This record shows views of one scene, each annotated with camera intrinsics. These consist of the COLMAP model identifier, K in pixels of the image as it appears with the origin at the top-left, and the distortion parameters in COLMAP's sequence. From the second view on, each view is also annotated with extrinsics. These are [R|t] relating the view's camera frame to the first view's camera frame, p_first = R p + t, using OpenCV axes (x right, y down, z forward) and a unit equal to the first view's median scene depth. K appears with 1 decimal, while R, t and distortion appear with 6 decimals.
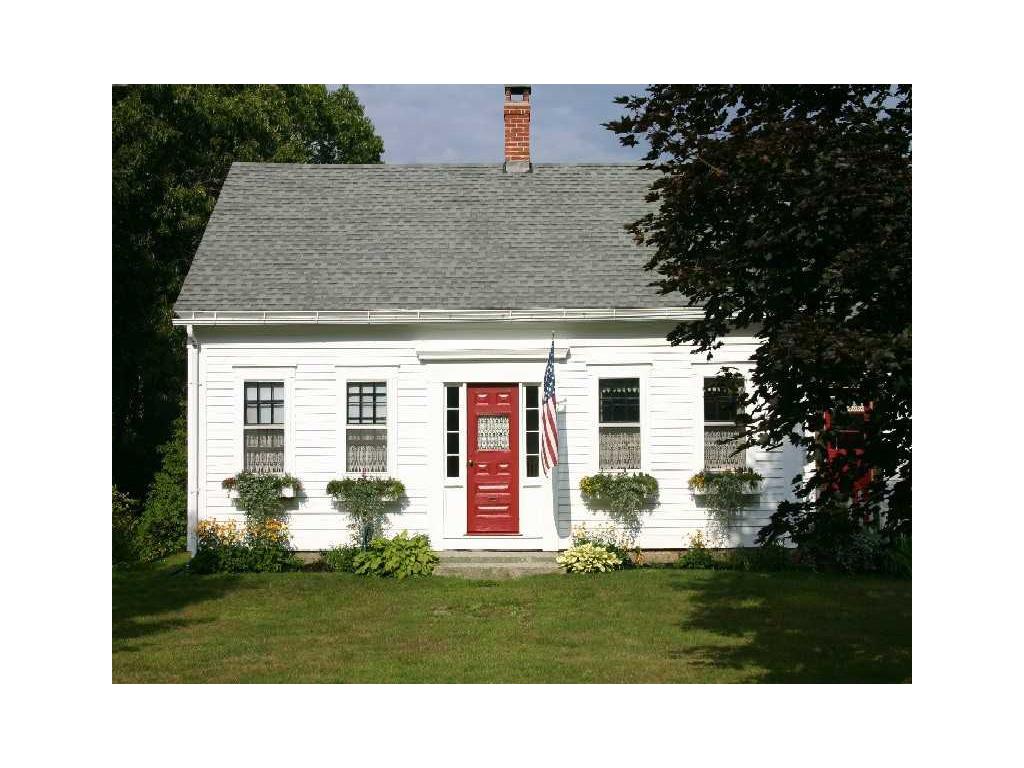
lens RADIAL K [[1780.3, 0, 512.0], [0, 1780.3, 384.2], [0, 0, 1]] dist [0.043788, 0.000000]
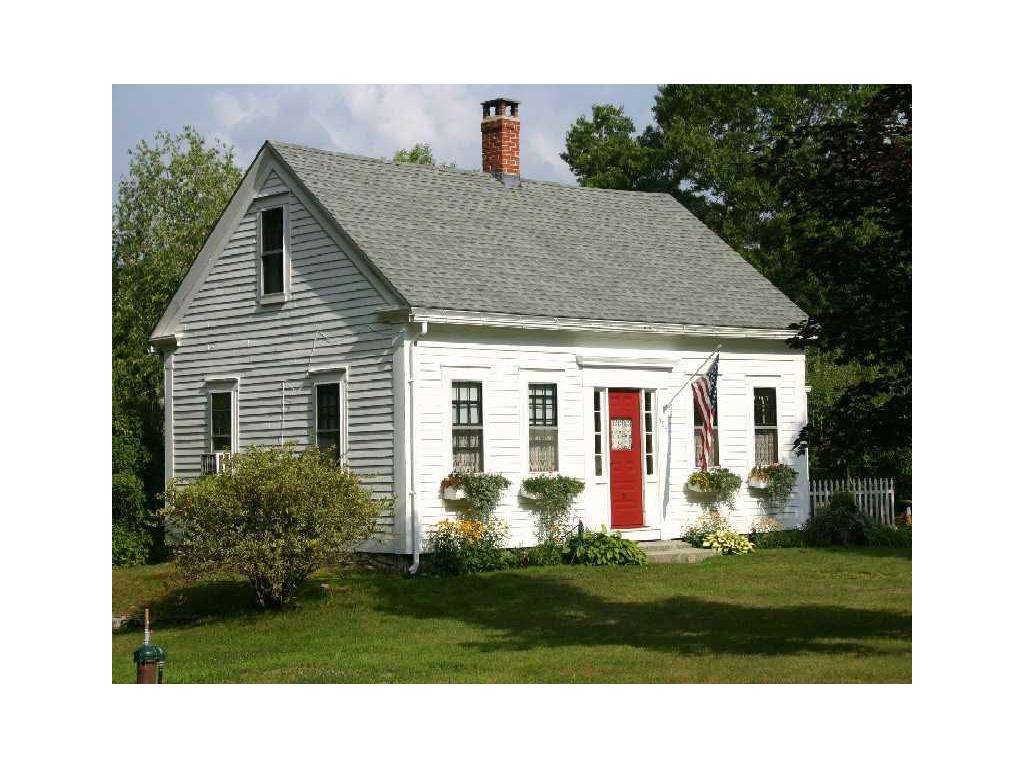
lens RADIAL K [[2221.1, 0, 511.9], [0, 2221.1, 383.6], [0, 0, 1]] dist [-0.008732, 0.000000]
pose [[0.616567, 0.025795, 0.786880, -1.120484], [-0.015826, 0.999667, -0.020370, 0.025054], [-0.787144, 0.000106, 0.616770, 0.213250]]
